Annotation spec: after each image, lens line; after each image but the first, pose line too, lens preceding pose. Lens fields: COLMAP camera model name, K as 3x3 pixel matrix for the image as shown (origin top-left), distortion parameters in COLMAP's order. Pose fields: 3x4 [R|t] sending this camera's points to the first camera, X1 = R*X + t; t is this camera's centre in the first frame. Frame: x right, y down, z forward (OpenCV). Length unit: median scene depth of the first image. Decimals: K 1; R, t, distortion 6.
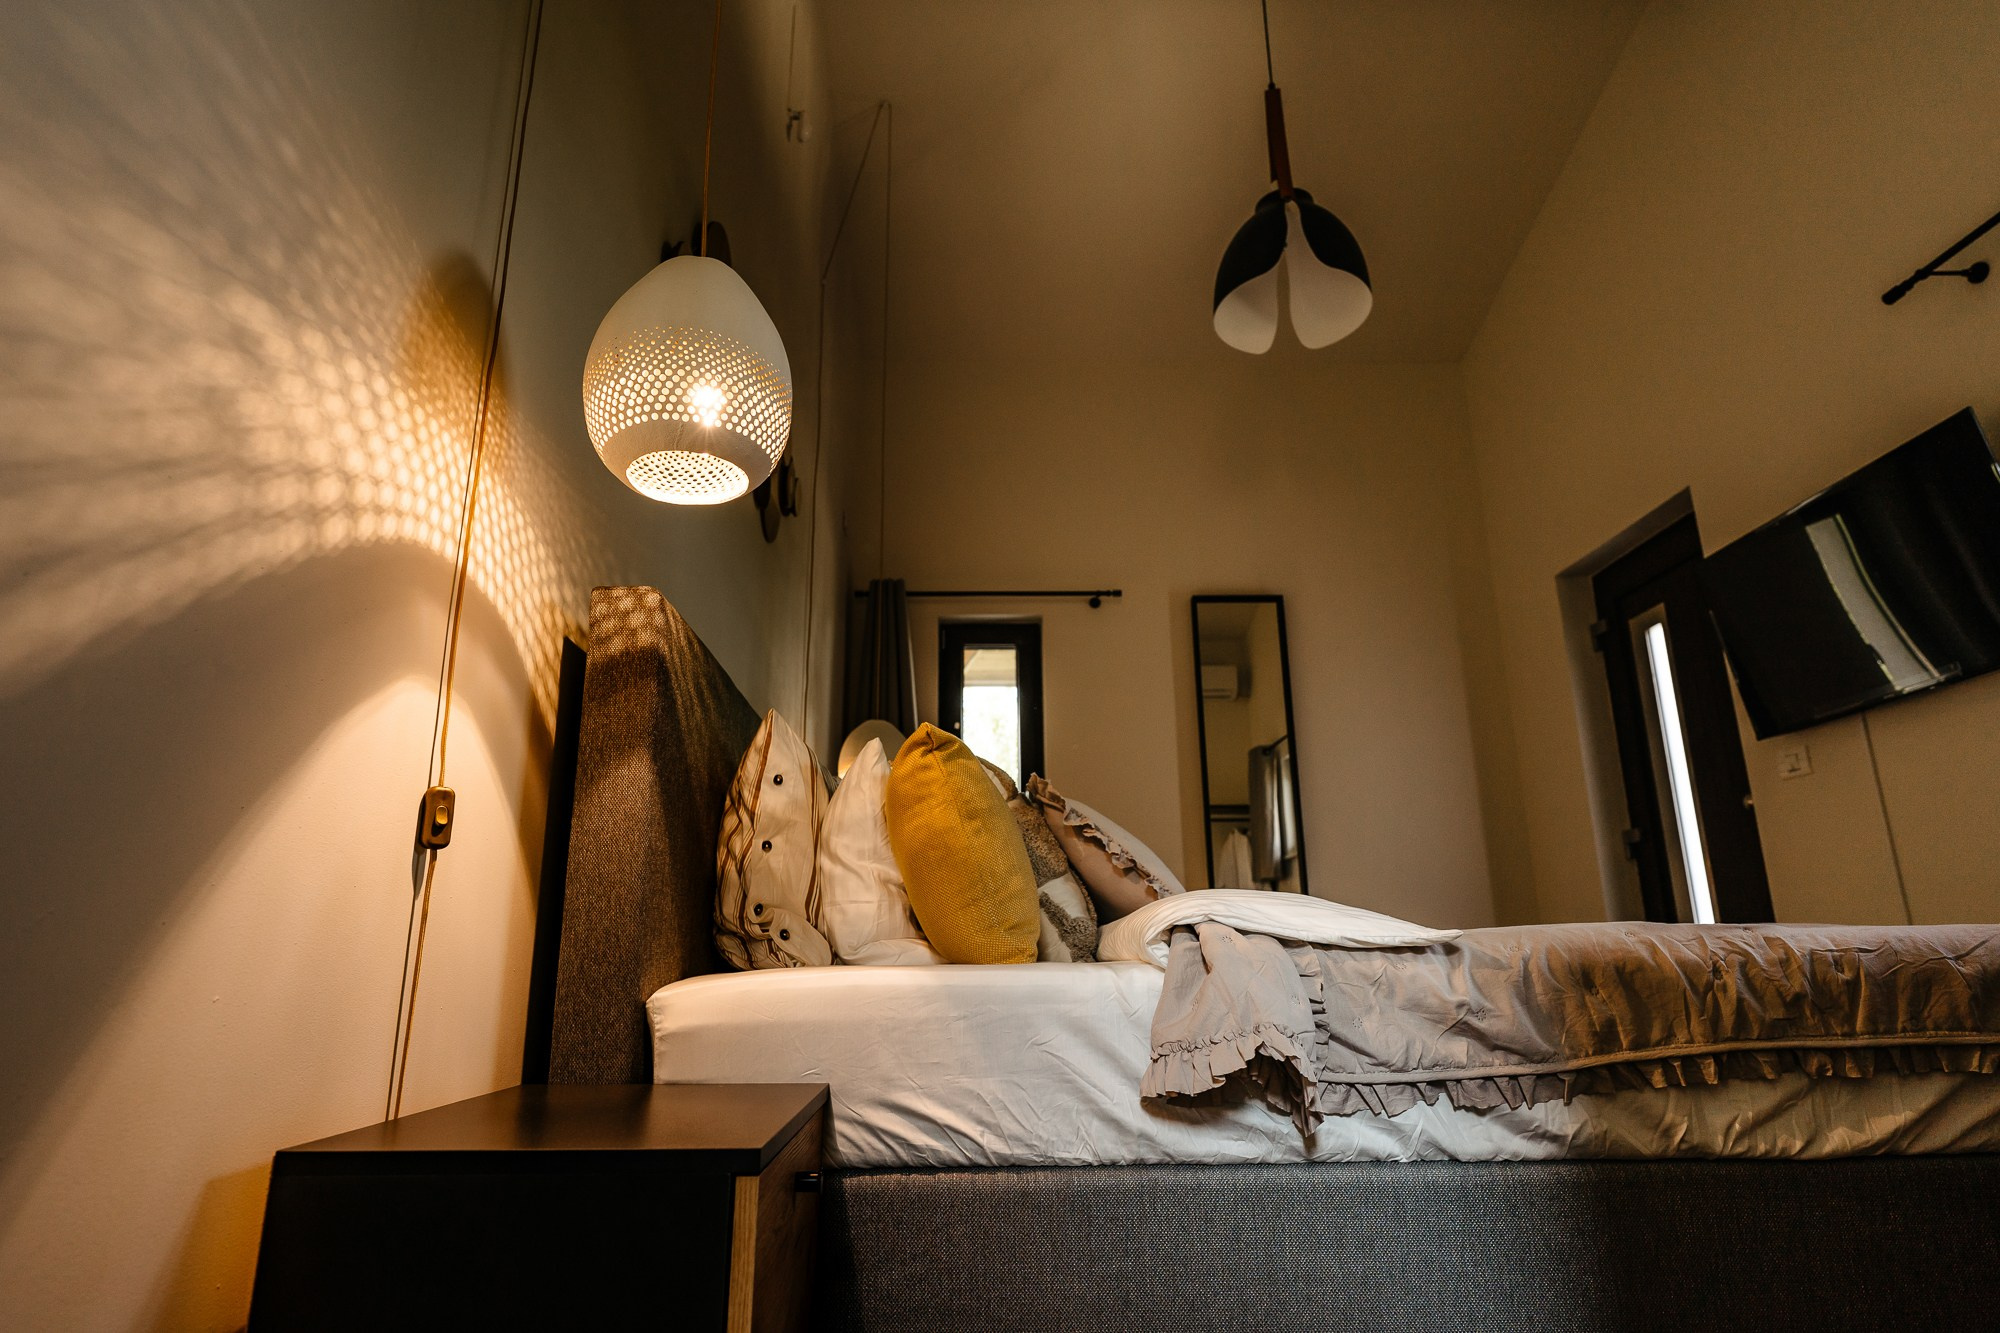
lens RADIAL K [[1099.6, 0, 1000.0], [0, 1099.6, 666.5], [0, 0, 1]] dist [0.001749, 0.001841]
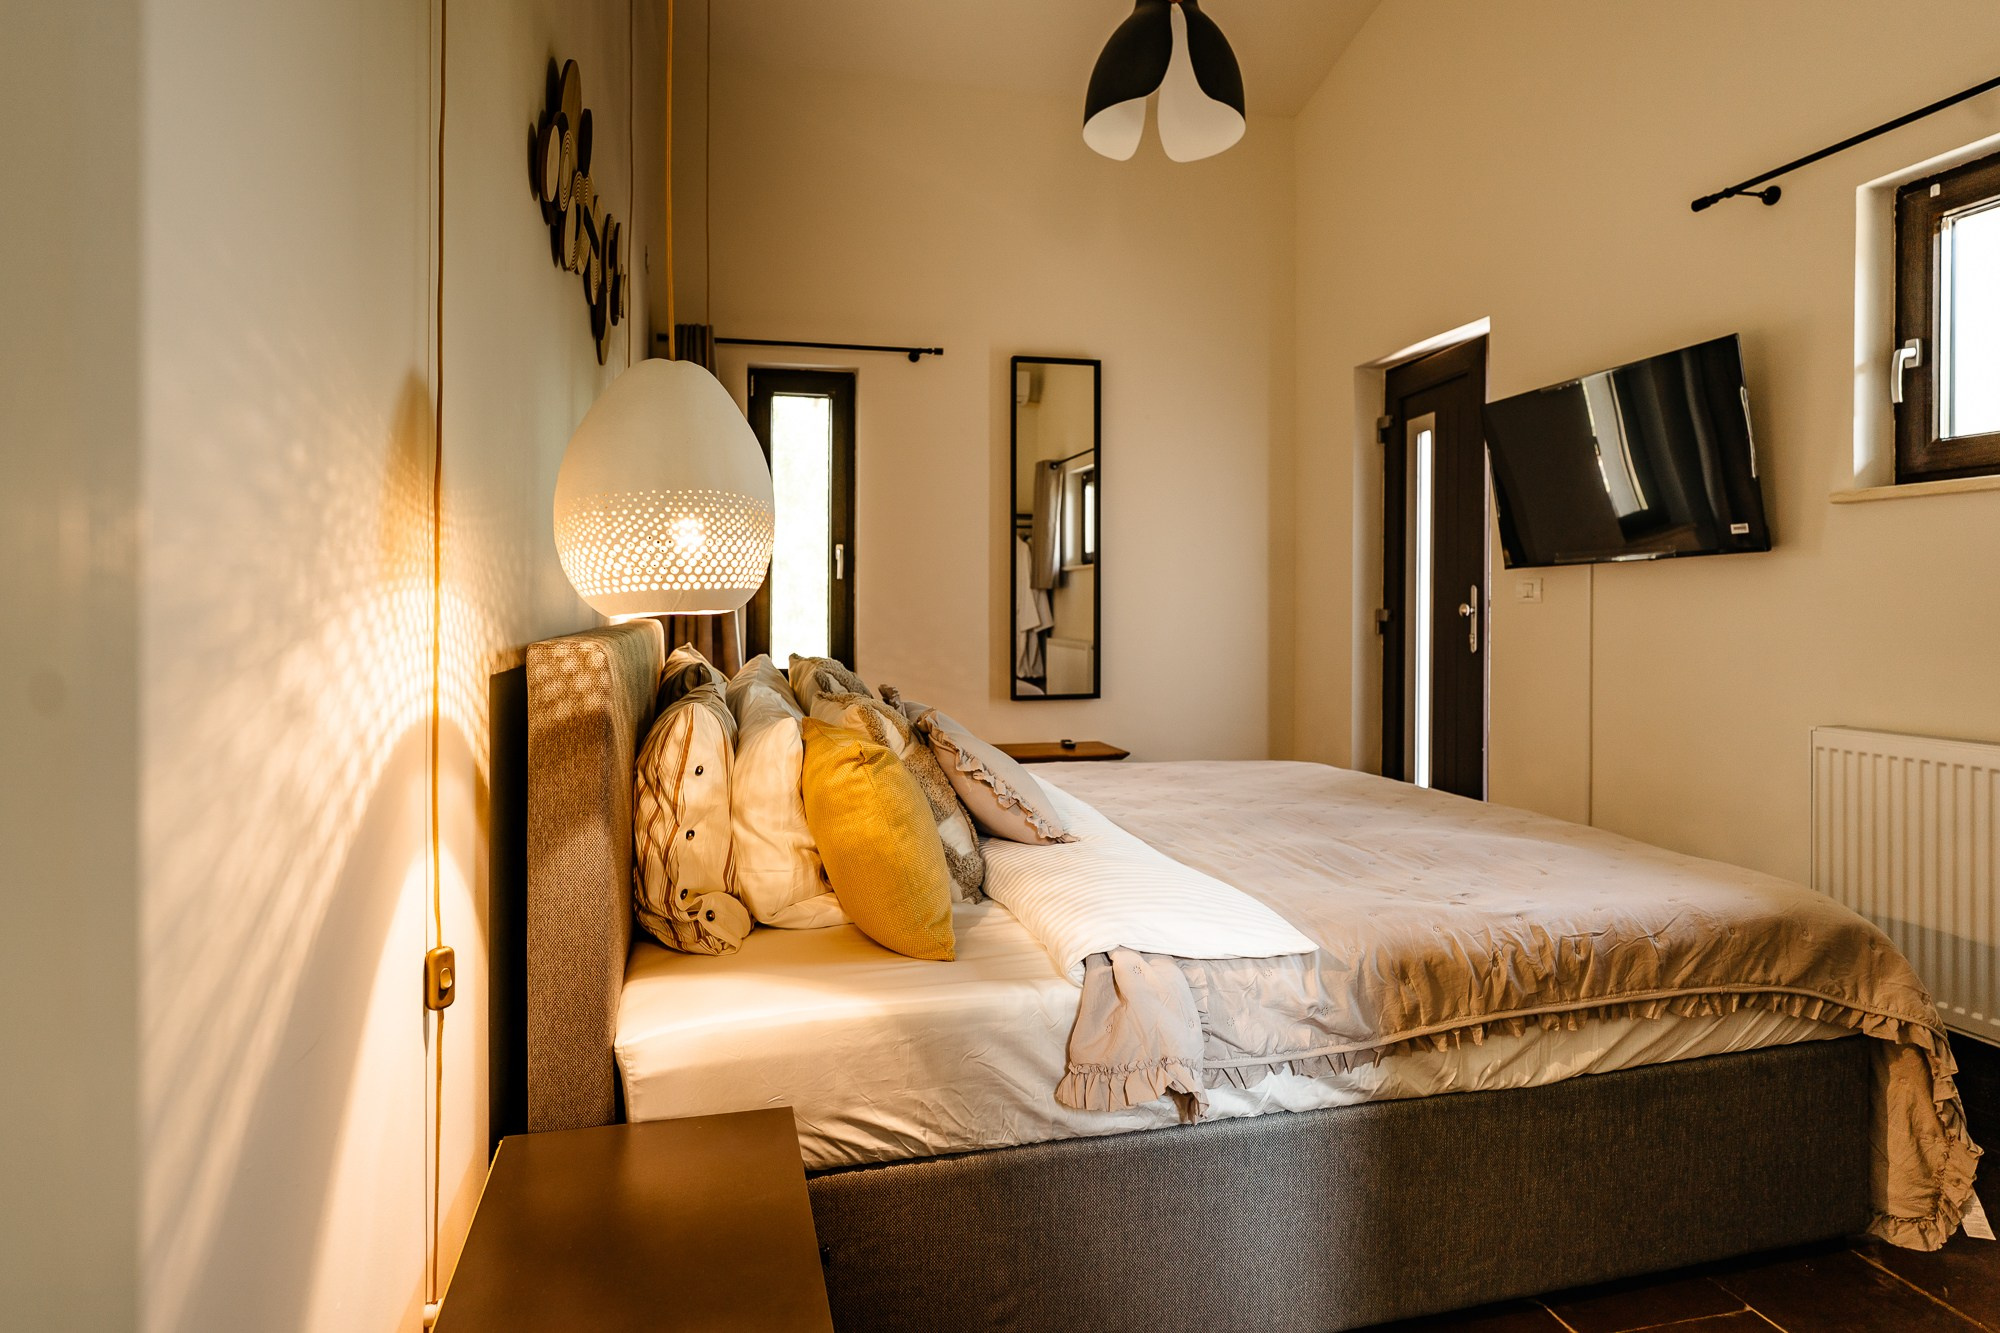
lens RADIAL K [[1119.7, 0, 1006.8], [0, 1119.7, 609.9], [0, 0, 1]] dist [0.005430, 0.001288]
pose [[0.974744, 0.014024, 0.222886, -0.198039], [-0.073231, 0.962916, 0.259672, -0.414823], [-0.210979, -0.269436, 0.939624, 0.007928]]
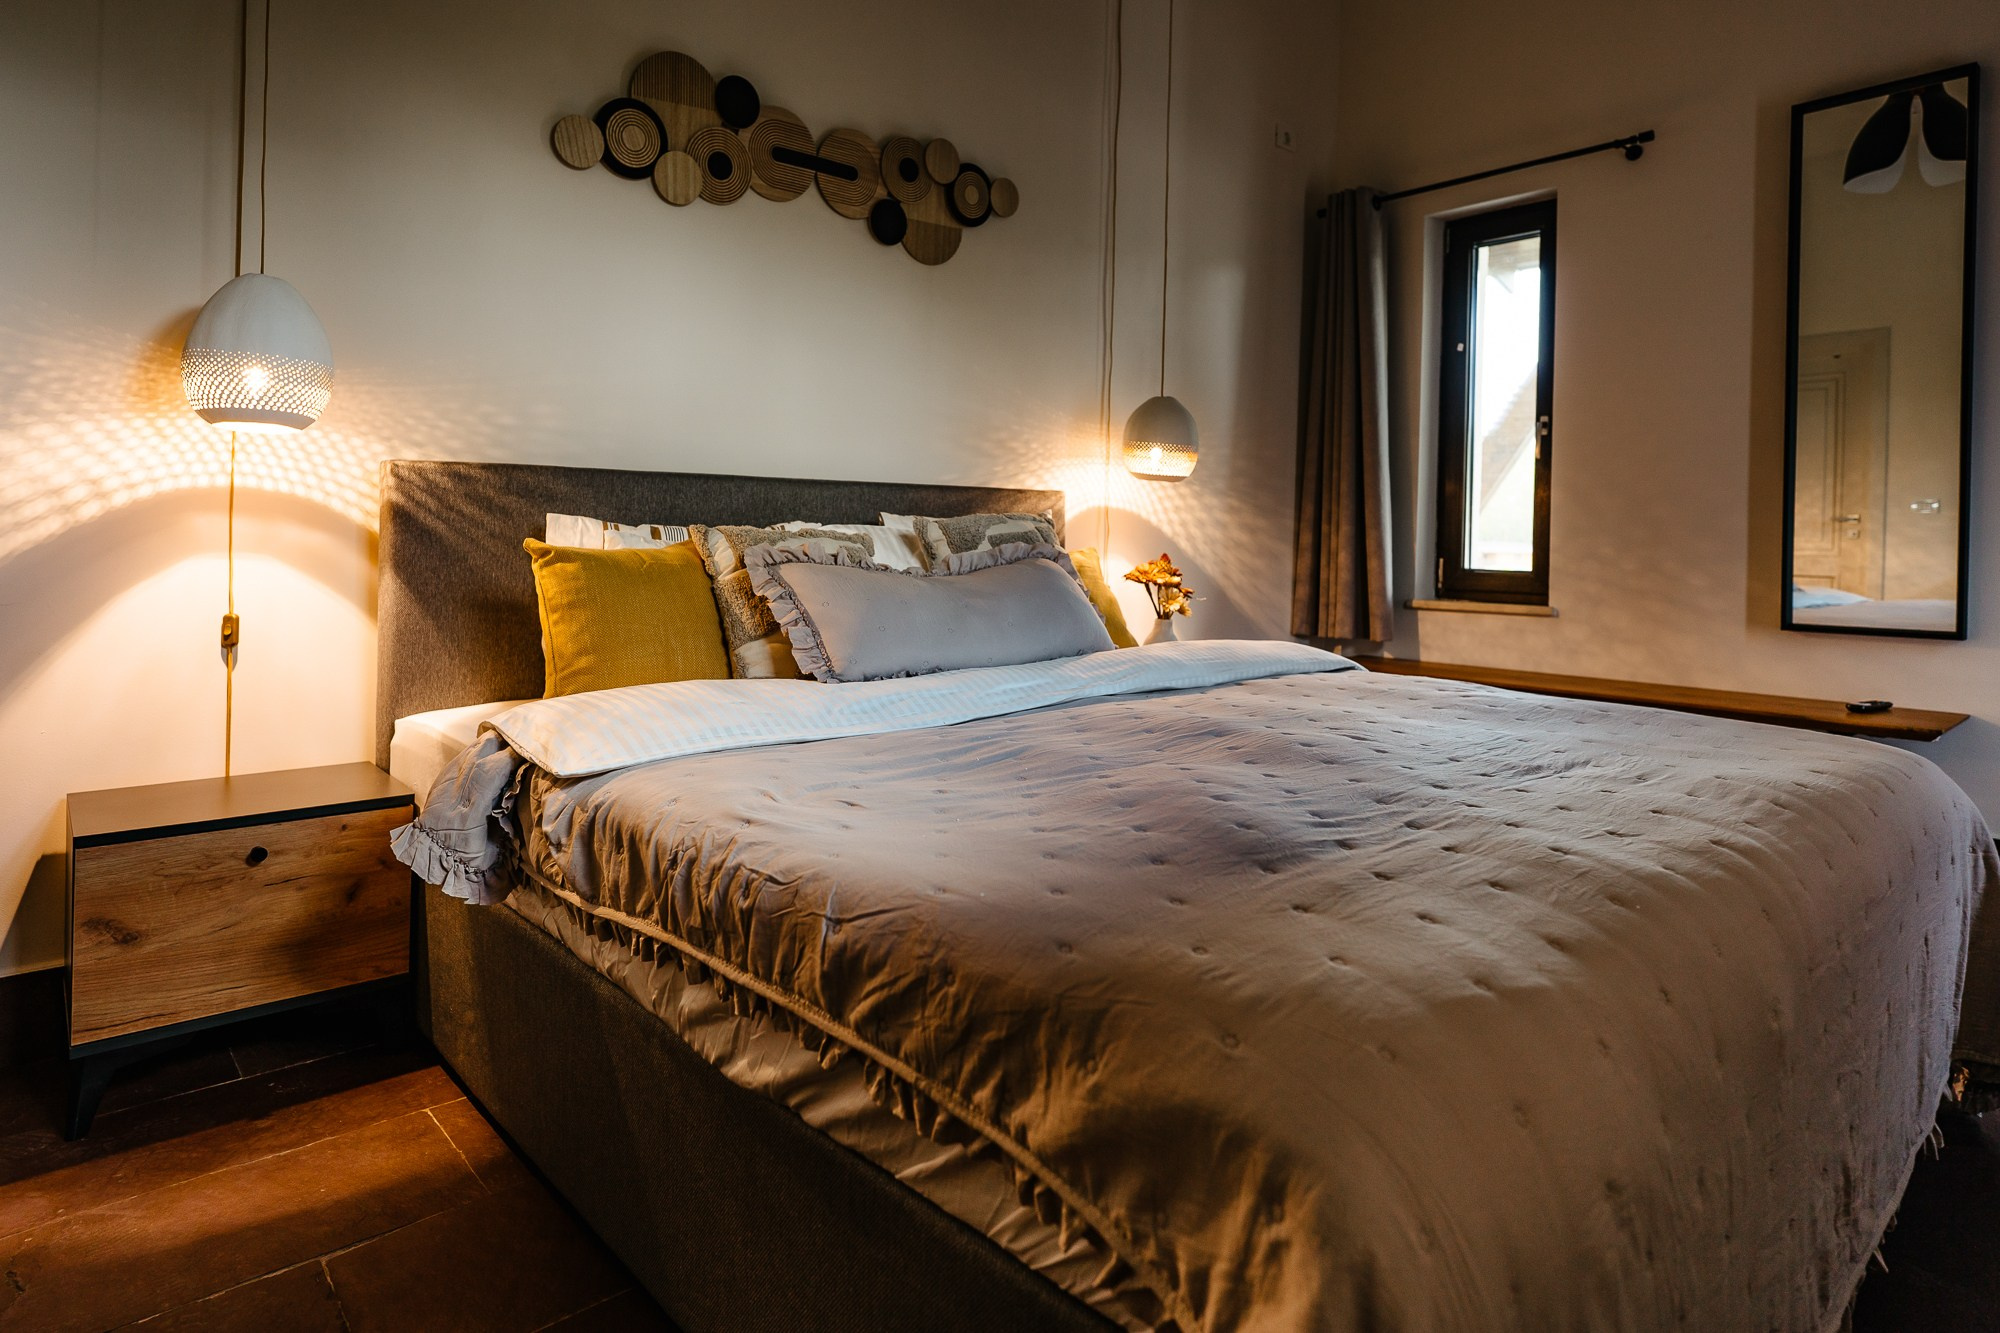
lens RADIAL K [[1146.0, 0, 998.8], [0, 1146.0, 542.1], [0, 0, 1]] dist [0.000236, -0.000035]
pose [[0.635941, 0.023594, -0.771377, 1.572353], [0.185507, 0.965553, 0.182469, -0.104086], [0.749110, -0.259135, 0.609658, 0.700900]]
